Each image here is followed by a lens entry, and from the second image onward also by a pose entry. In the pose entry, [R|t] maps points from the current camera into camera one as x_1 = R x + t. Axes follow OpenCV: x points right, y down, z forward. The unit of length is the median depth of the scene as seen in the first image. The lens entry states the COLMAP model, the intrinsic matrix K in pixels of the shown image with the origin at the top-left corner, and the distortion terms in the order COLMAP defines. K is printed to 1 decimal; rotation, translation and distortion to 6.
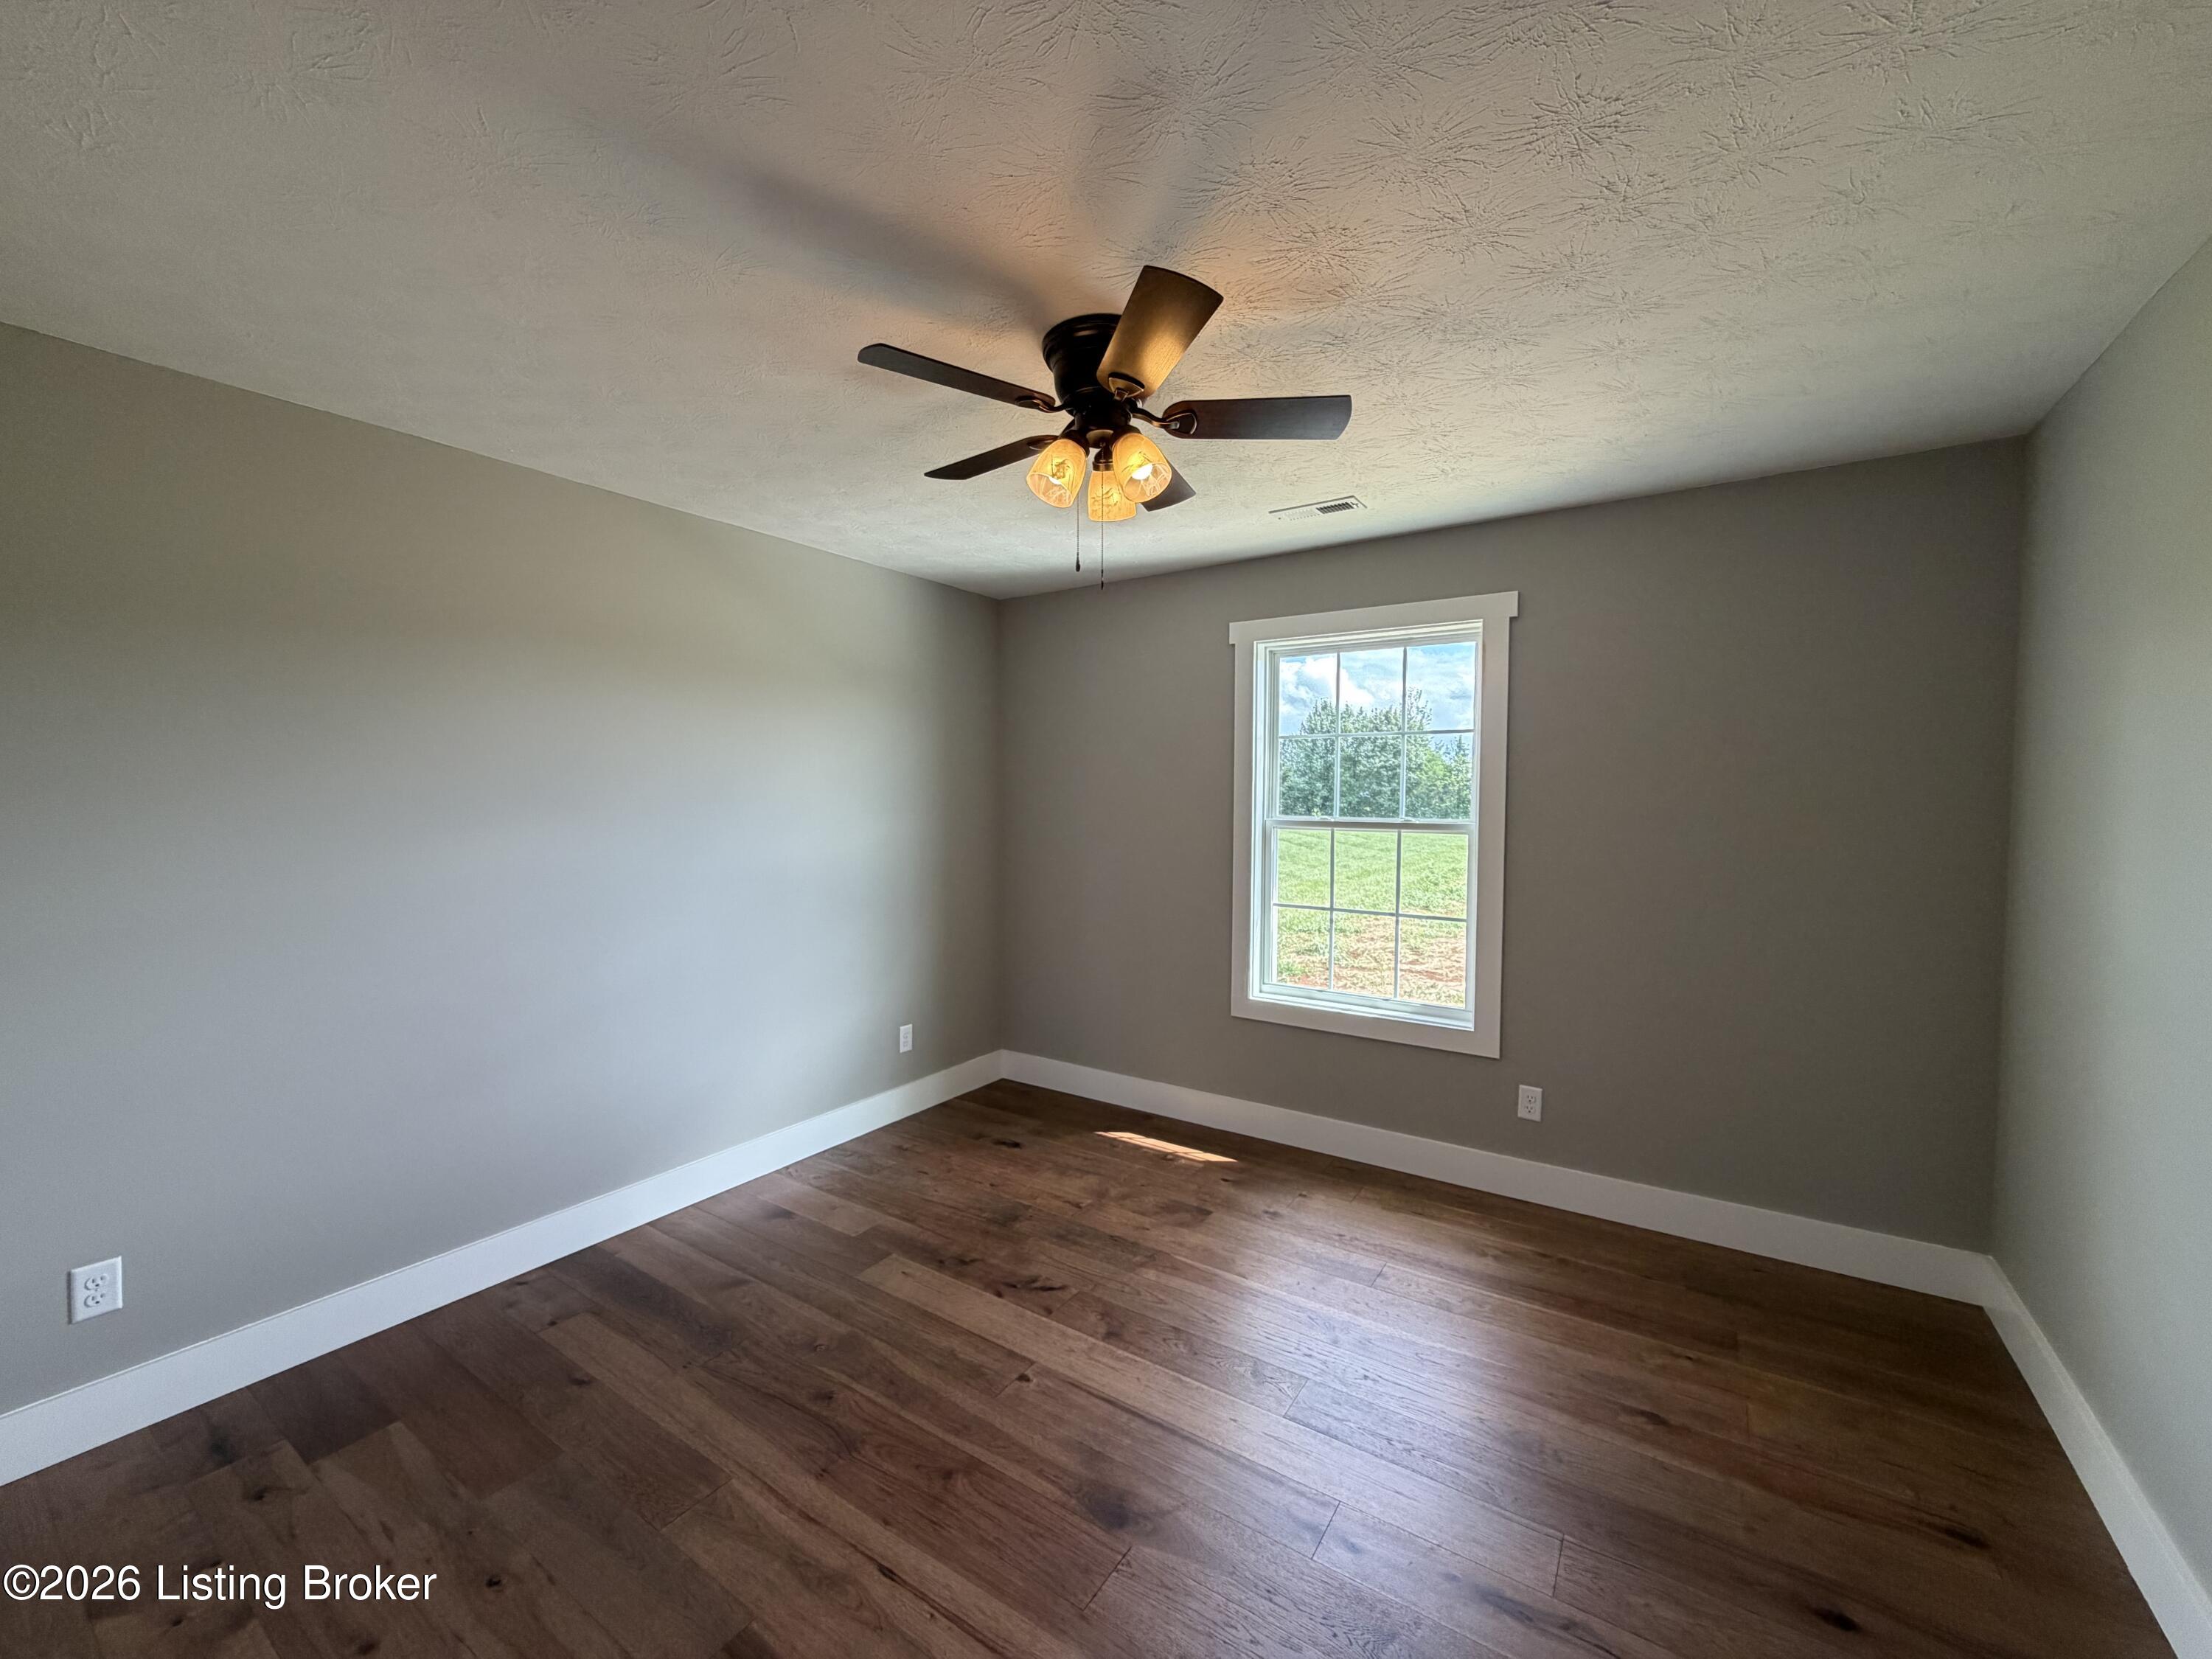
lens RADIAL K [[867.2, 0, 1113.3], [0, 867.2, 831.9], [0, 0, 1]] dist [-0.000672, 0.000037]
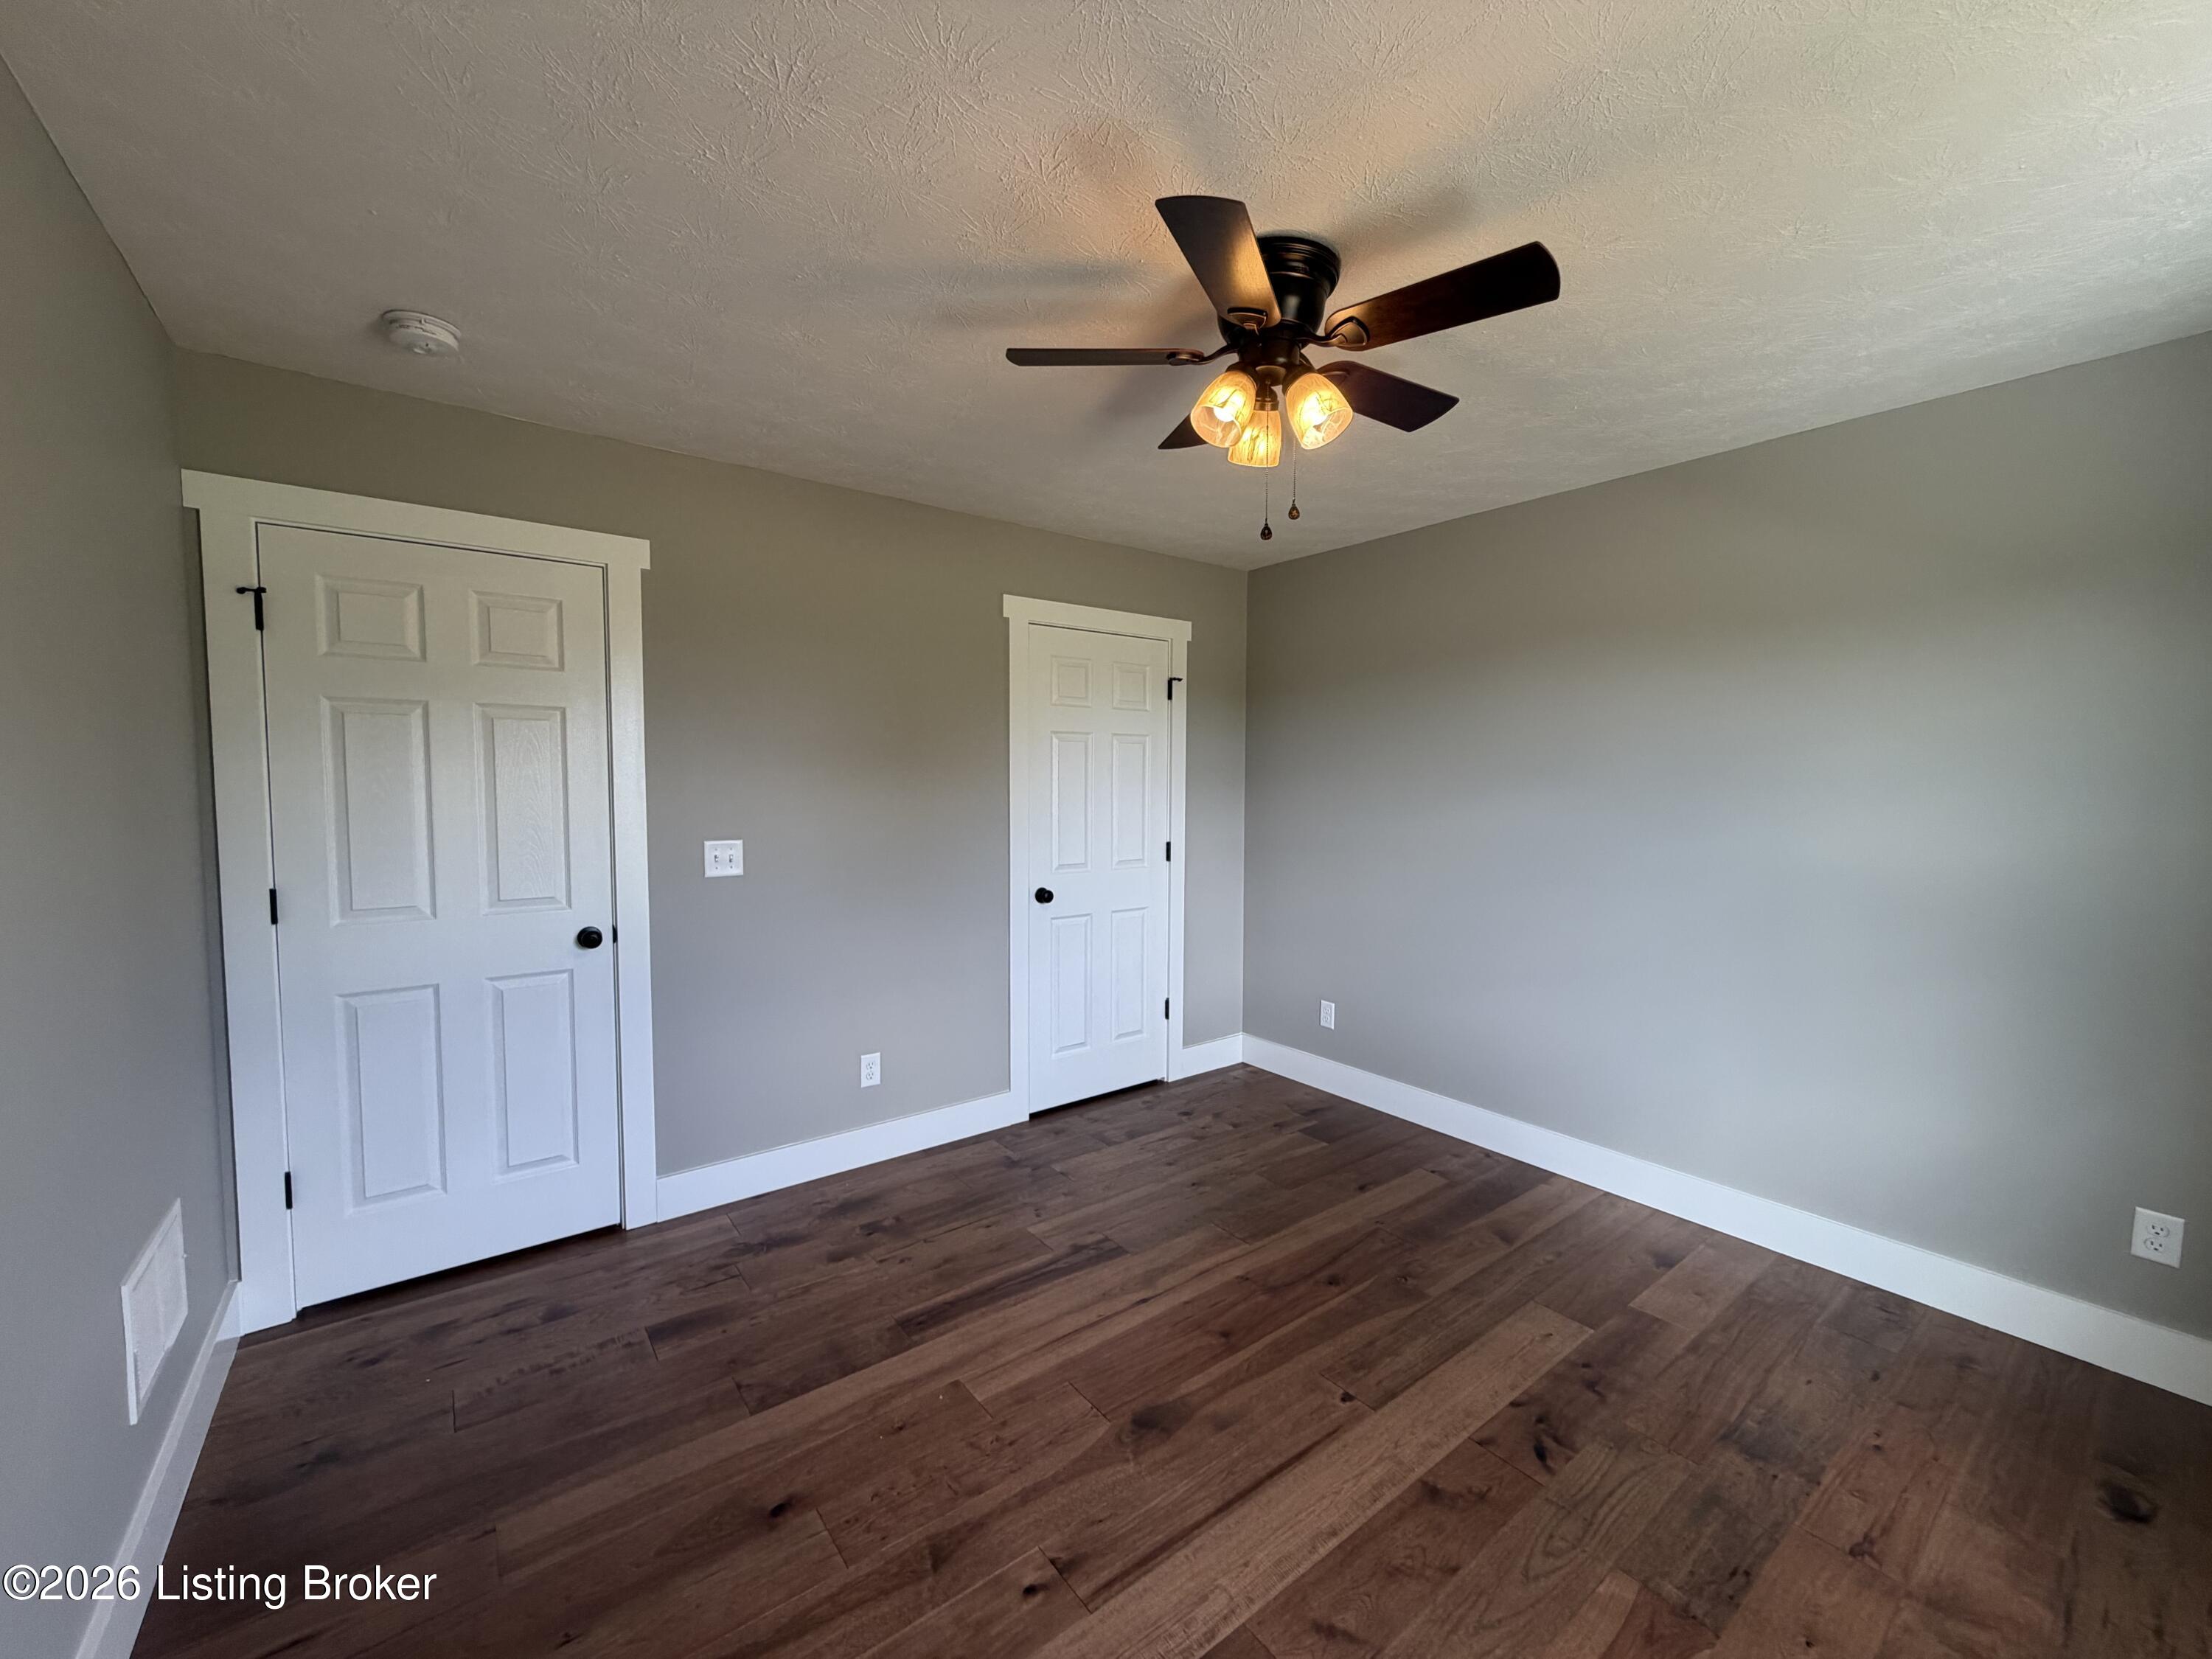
lens RADIAL K [[867.2, 0, 1113.3], [0, 867.2, 831.9], [0, 0, 1]] dist [-0.000672, 0.000037]
pose [[-0.322149, 0.048891, -0.945426, 0.599224], [-0.043598, 0.996840, 0.066406, -0.017227], [0.945685, 0.062611, -0.318999, 0.742743]]
